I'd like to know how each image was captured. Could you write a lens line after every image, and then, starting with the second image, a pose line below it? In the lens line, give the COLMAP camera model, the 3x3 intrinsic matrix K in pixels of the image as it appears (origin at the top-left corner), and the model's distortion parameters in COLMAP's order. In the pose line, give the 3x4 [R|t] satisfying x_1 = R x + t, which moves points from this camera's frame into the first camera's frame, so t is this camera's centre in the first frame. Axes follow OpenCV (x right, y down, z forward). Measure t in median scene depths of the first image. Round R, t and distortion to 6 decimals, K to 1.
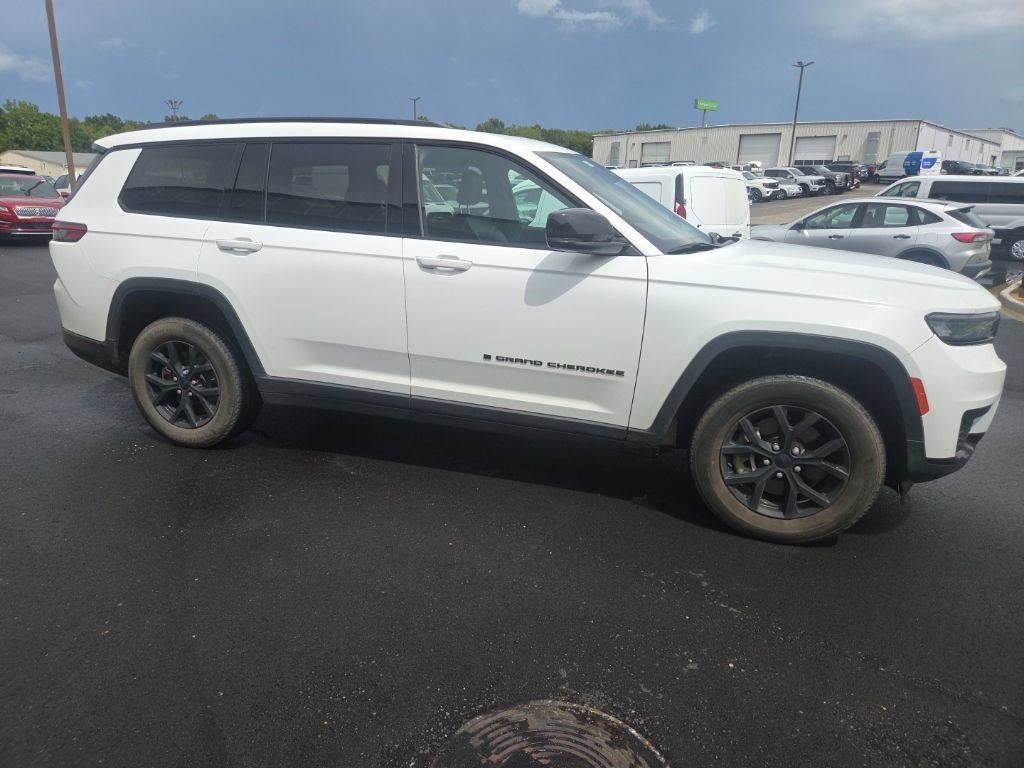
lens RADIAL K [[696.2, 0, 500.8], [0, 696.2, 385.3], [0, 0, 1]] dist [0.067287, -0.060260]
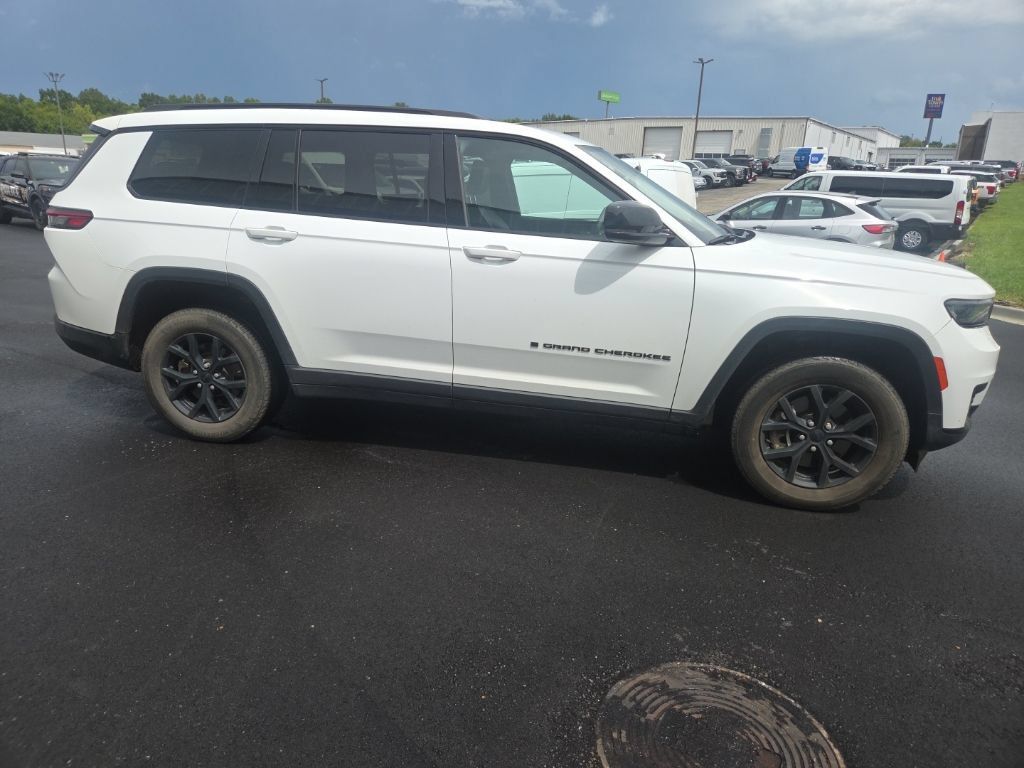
lens RADIAL K [[696.2, 0, 500.8], [0, 696.2, 385.3], [0, 0, 1]] dist [0.067287, -0.060260]
pose [[0.991578, -0.021893, 0.127649, -0.199932], [0.019739, 0.999641, 0.018111, -0.000185], [-0.128000, -0.015439, 0.991654, -0.016081]]
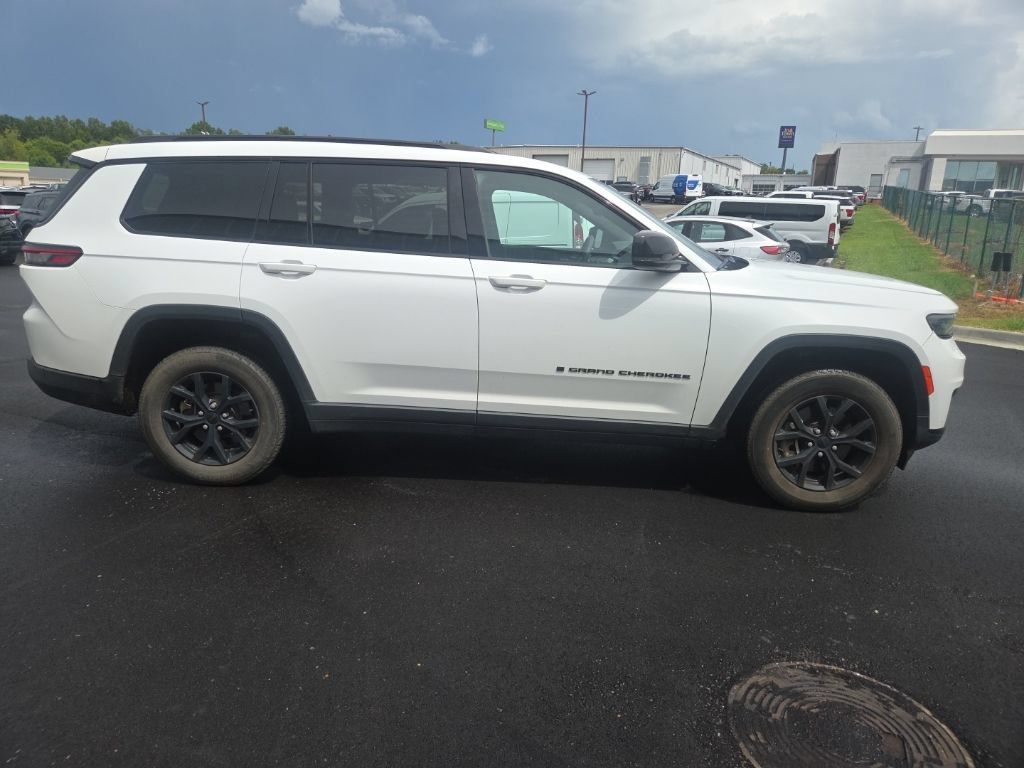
lens RADIAL K [[695.0, 0, 505.2], [0, 695.0, 382.8], [0, 0, 1]] dist [0.079065, -0.072271]
pose [[0.958686, -0.061131, 0.277819, -0.393322], [0.066940, 0.997691, -0.011464, -0.013536], [-0.276476, 0.029588, 0.960565, 0.003683]]
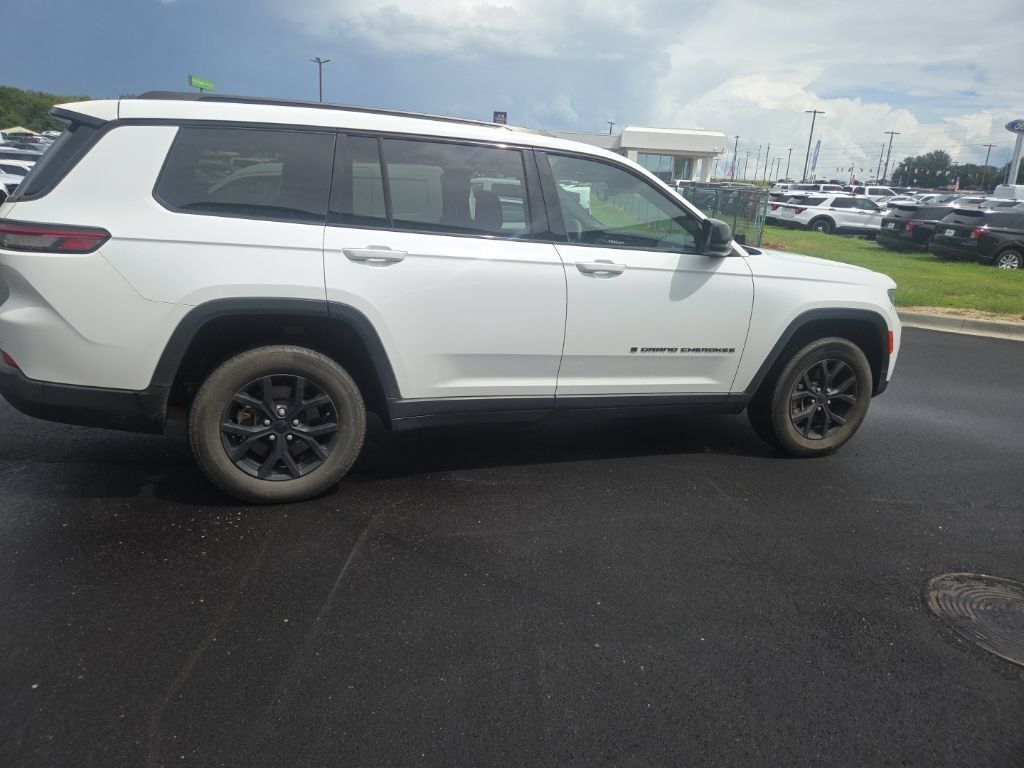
lens RADIAL K [[686.3, 0, 512.0], [0, 686.3, 384.0], [0, 0, 1]] dist [0.066564, -0.058556]
pose [[0.781298, -0.137103, 0.608914, -0.846889], [0.123761, 0.990235, 0.064163, -0.080566], [-0.611766, 0.025229, 0.790637, 0.244527]]
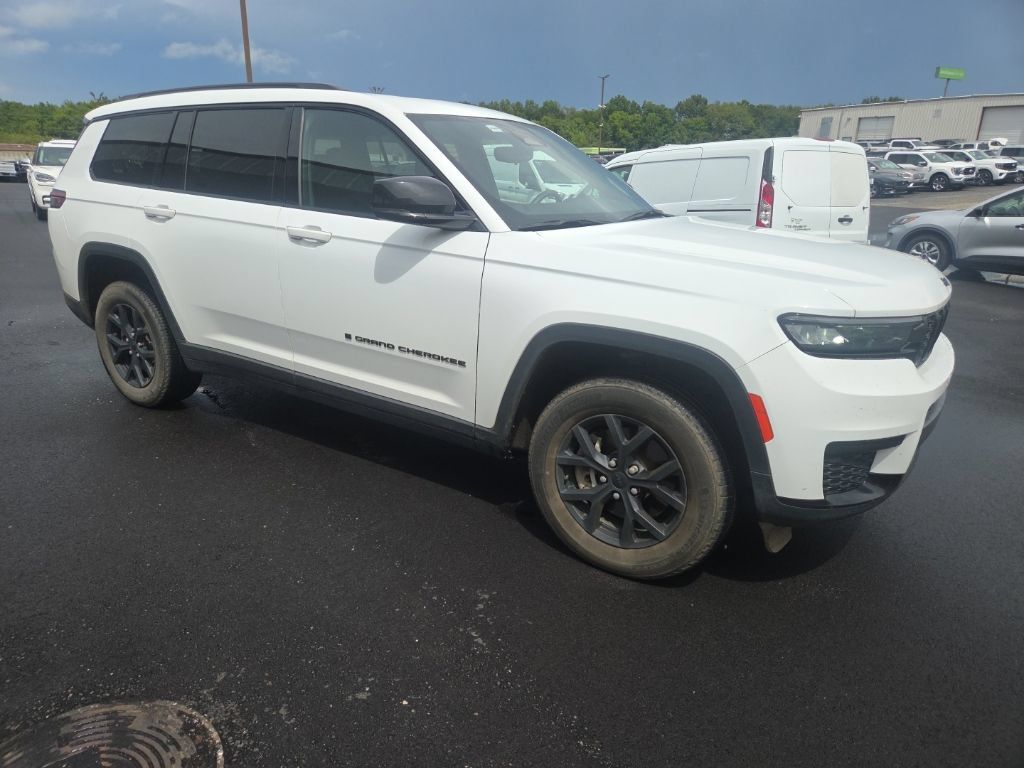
lens RADIAL K [[693.1, 0, 495.4], [0, 693.1, 402.4], [0, 0, 1]] dist [0.065462, -0.061920]
pose [[0.962534, 0.087069, -0.256803, 0.418437], [-0.075239, 0.995617, 0.055557, -0.018959], [0.260515, -0.034154, 0.964866, 0.138720]]
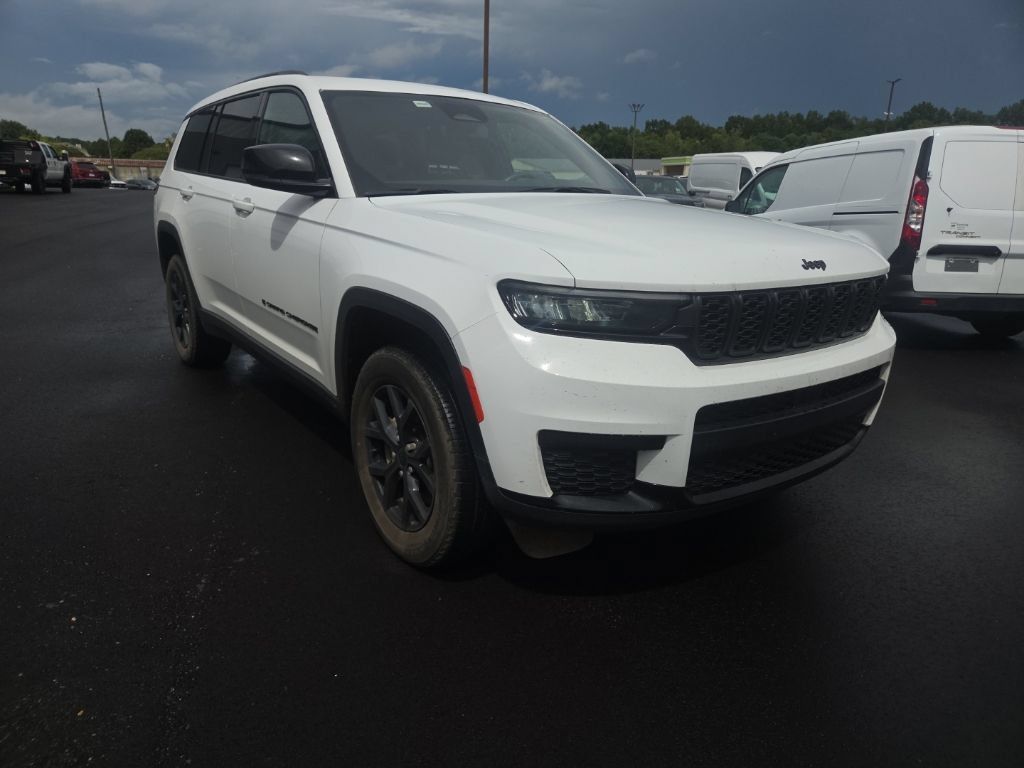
lens RADIAL K [[696.4, 0, 498.9], [0, 696.4, 403.2], [0, 0, 1]] dist [0.062592, -0.055582]
pose [[0.808368, 0.175228, -0.561994, 0.836460], [-0.162861, 0.983979, 0.072544, -0.025738], [0.565702, 0.032885, 0.823954, 0.363106]]
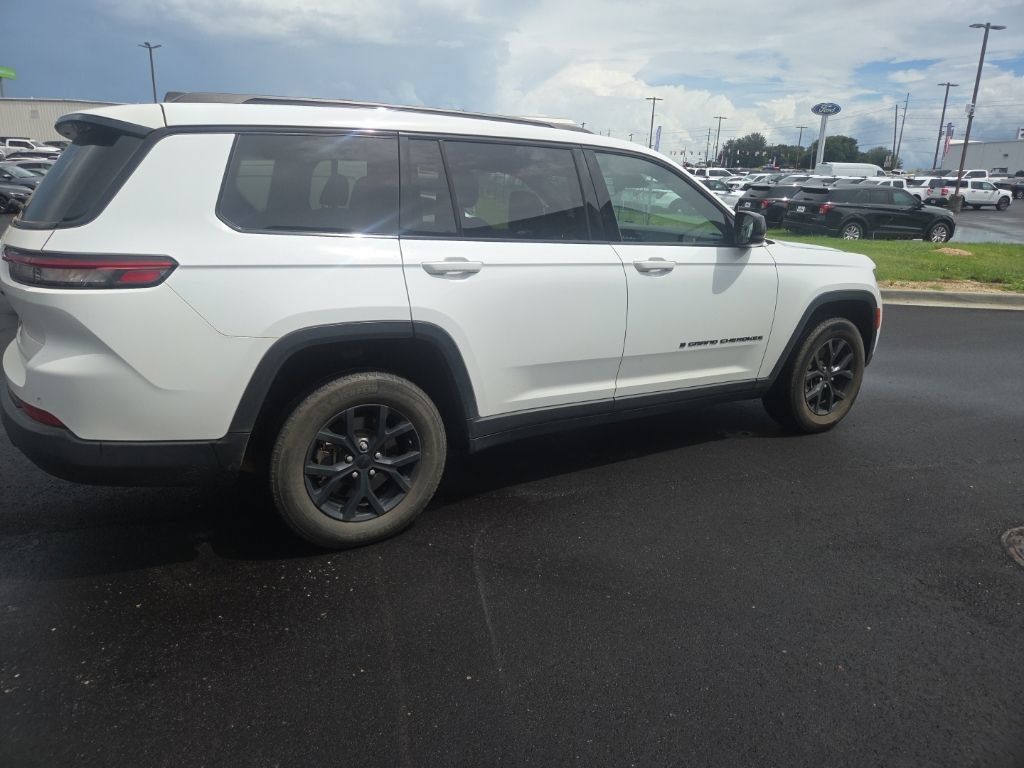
lens RADIAL K [[686.3, 0, 512.0], [0, 686.3, 384.0], [0, 0, 1]] dist [0.066564, -0.058556]
pose [[0.636010, -0.209709, 0.742639, -1.024725], [0.193506, 0.974959, 0.109590, -0.153238], [-0.747025, 0.074005, 0.660664, 0.471432]]
